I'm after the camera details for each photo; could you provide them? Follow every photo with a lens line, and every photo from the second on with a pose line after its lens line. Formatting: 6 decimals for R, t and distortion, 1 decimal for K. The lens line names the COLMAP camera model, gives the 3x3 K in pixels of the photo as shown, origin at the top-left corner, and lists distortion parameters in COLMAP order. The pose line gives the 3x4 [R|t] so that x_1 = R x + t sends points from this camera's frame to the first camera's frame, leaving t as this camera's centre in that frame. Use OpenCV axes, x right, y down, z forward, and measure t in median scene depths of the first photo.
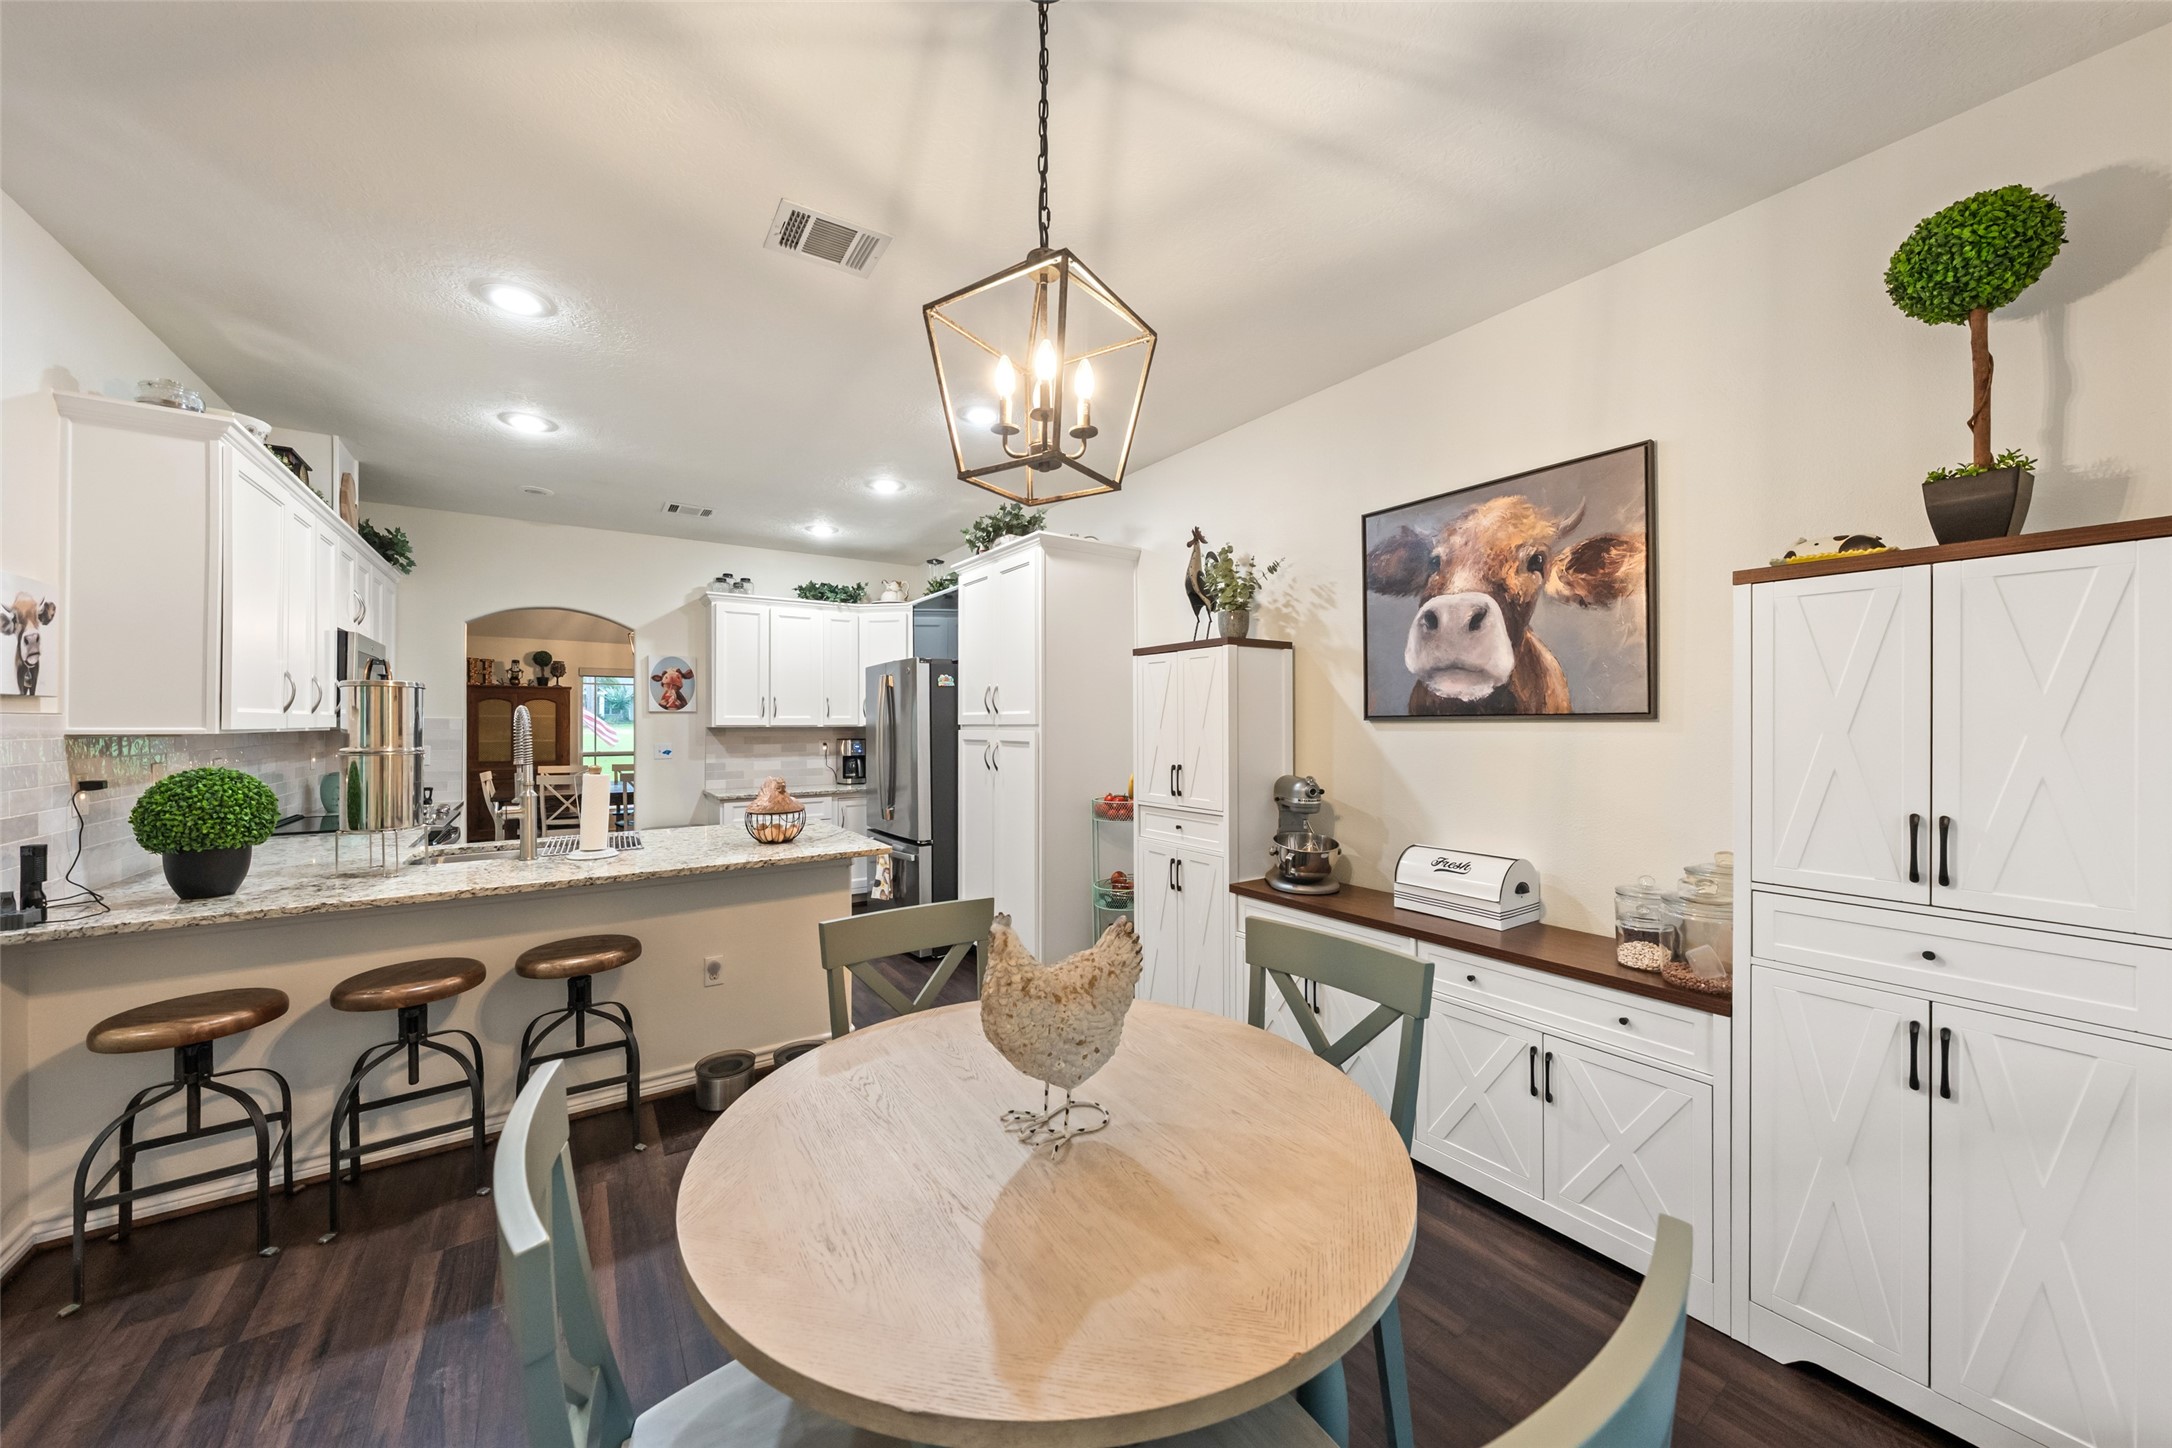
lens RADIAL K [[749.5, 0, 1076.7], [0, 749.5, 719.9], [0, 0, 1]] dist [-0.008960, 0.000720]
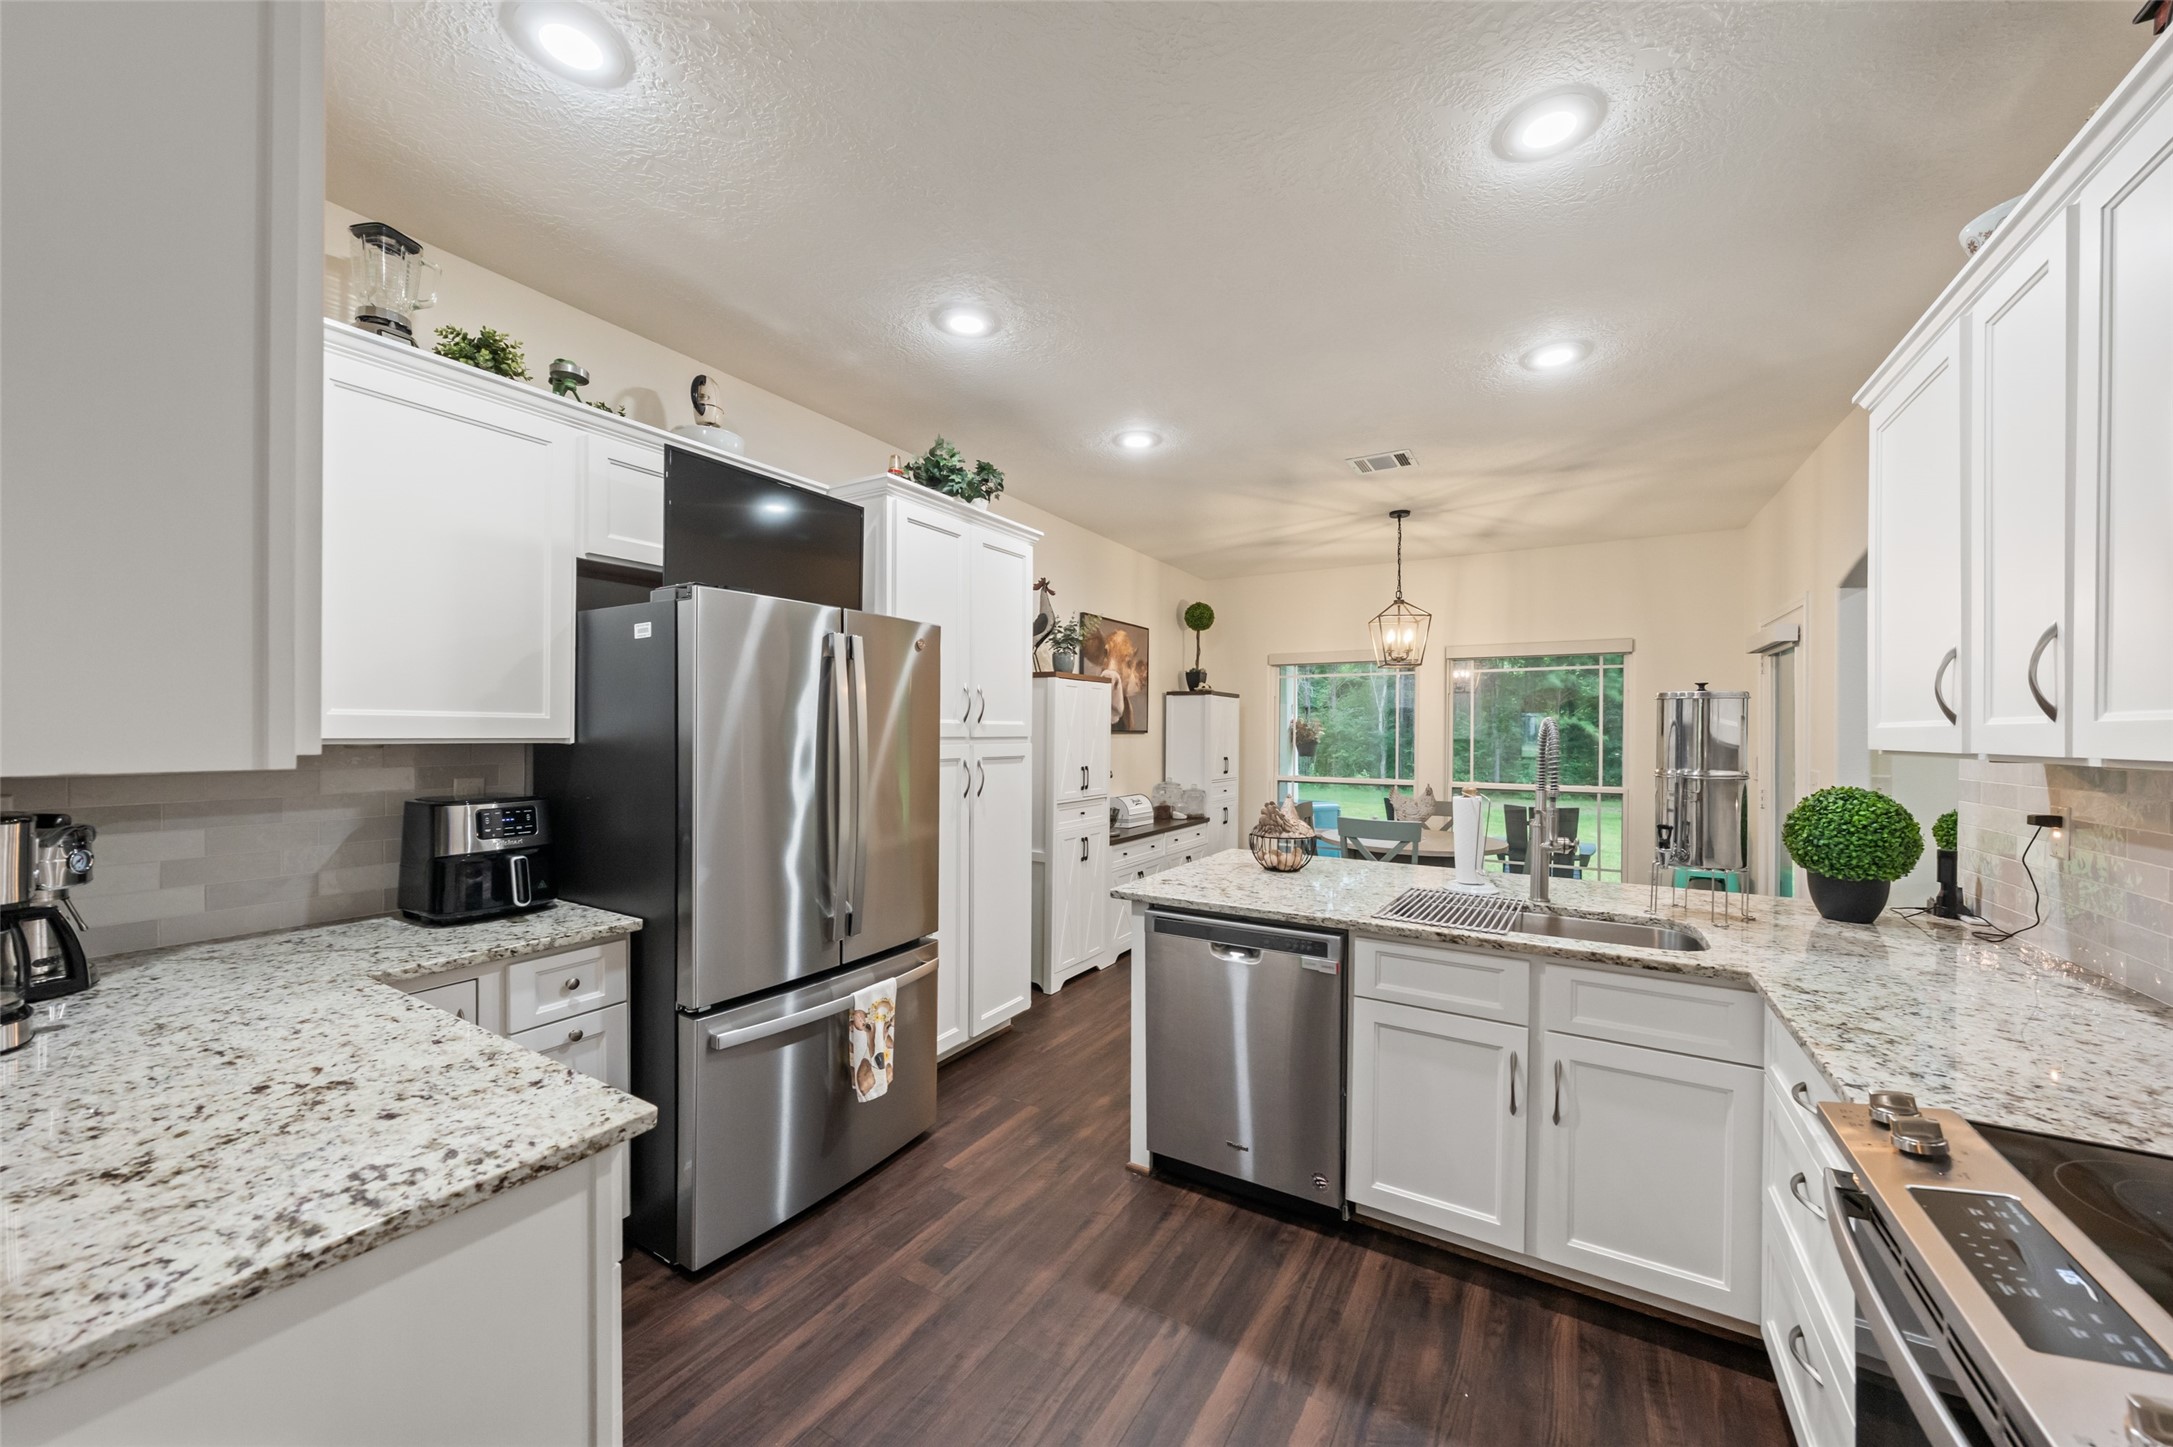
lens RADIAL K [[791.3, 0, 1088.1], [0, 791.3, 732.0], [0, 0, 1]] dist [-0.007008, 0.000234]
pose [[-0.417474, -0.002023, 0.908686, -1.433924], [-0.009450, 0.999953, -0.002116, 0.002628], [-0.908640, -0.009470, -0.417474, 1.984000]]
